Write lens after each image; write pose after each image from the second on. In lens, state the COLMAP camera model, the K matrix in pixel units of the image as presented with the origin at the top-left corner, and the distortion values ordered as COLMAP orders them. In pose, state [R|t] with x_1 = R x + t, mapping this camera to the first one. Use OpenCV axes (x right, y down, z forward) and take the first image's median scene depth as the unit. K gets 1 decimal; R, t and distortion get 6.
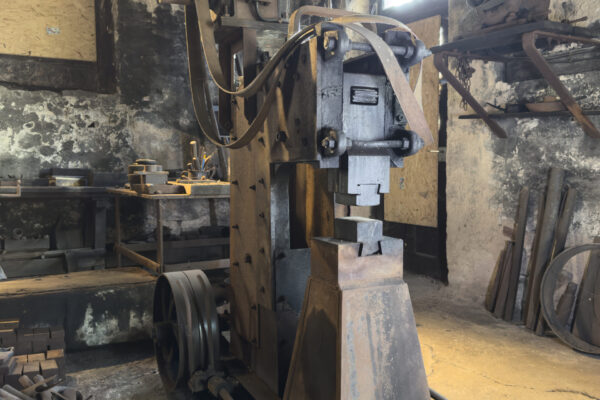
lens RADIAL K [[558.6, 0, 301.1], [0, 558.6, 204.9], [0, 0, 1]] dist [0.170969, -0.342722]
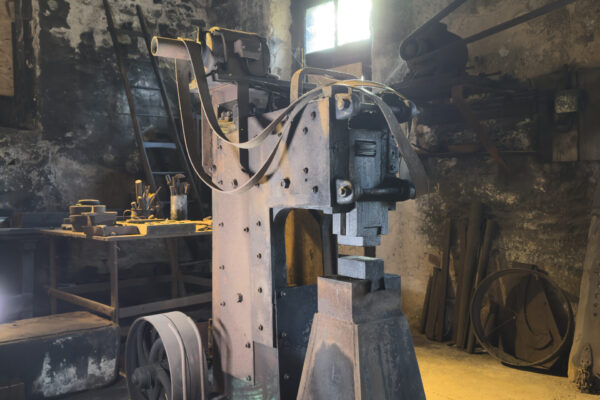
lens RADIAL K [[558.6, 0, 301.1], [0, 558.6, 204.9], [0, 0, 1]] dist [0.170969, -0.342722]
pose [[0.980459, -0.018322, 0.195869, -0.110512], [0.028056, 0.998499, -0.047036, -0.015046], [-0.194714, 0.051612, 0.979501, -0.032669]]
